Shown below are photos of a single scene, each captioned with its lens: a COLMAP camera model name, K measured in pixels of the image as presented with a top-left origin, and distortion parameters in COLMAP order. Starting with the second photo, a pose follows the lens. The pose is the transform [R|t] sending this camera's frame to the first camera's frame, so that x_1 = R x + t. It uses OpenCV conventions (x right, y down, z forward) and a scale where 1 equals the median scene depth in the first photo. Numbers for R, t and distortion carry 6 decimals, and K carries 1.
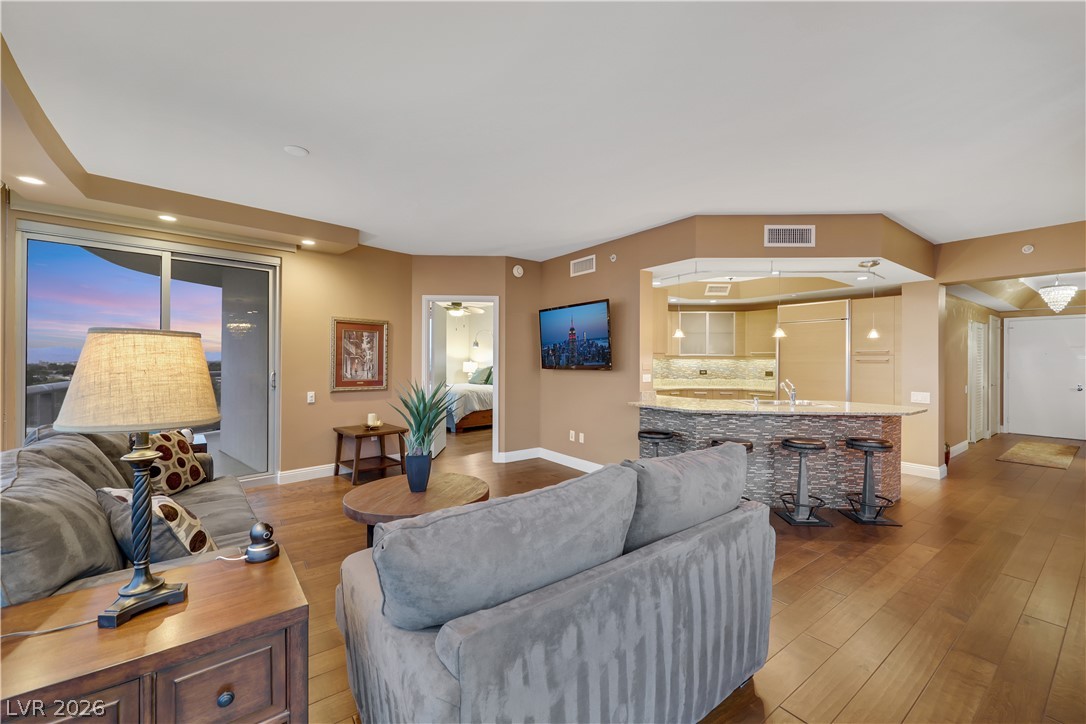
lens RADIAL K [[441.2, 0, 538.0], [0, 441.2, 360.0], [0, 0, 1]] dist [0.002439, 0.000380]
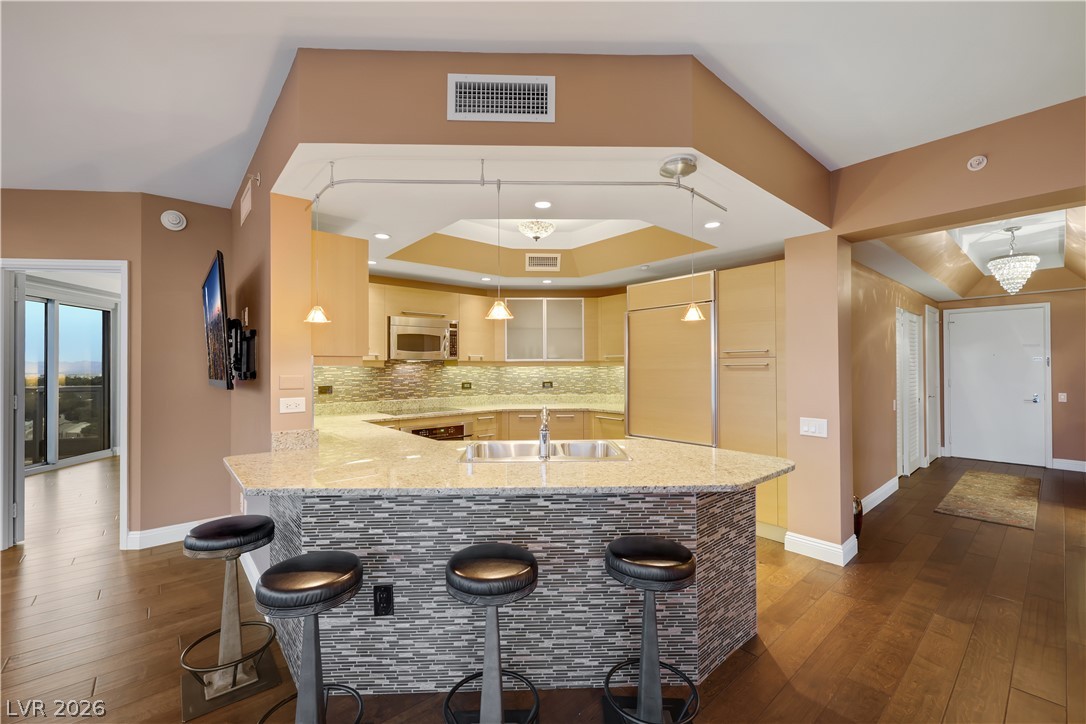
lens RADIAL K [[441.2, 0, 543.2], [0, 441.2, 365.5], [0, 0, 1]] dist [0.002439, 0.000380]
pose [[0.997396, -0.010126, 0.071406, 0.432882], [0.010488, 0.999934, -0.004698, 0.000553], [-0.071353, 0.005435, 0.997436, 0.404246]]
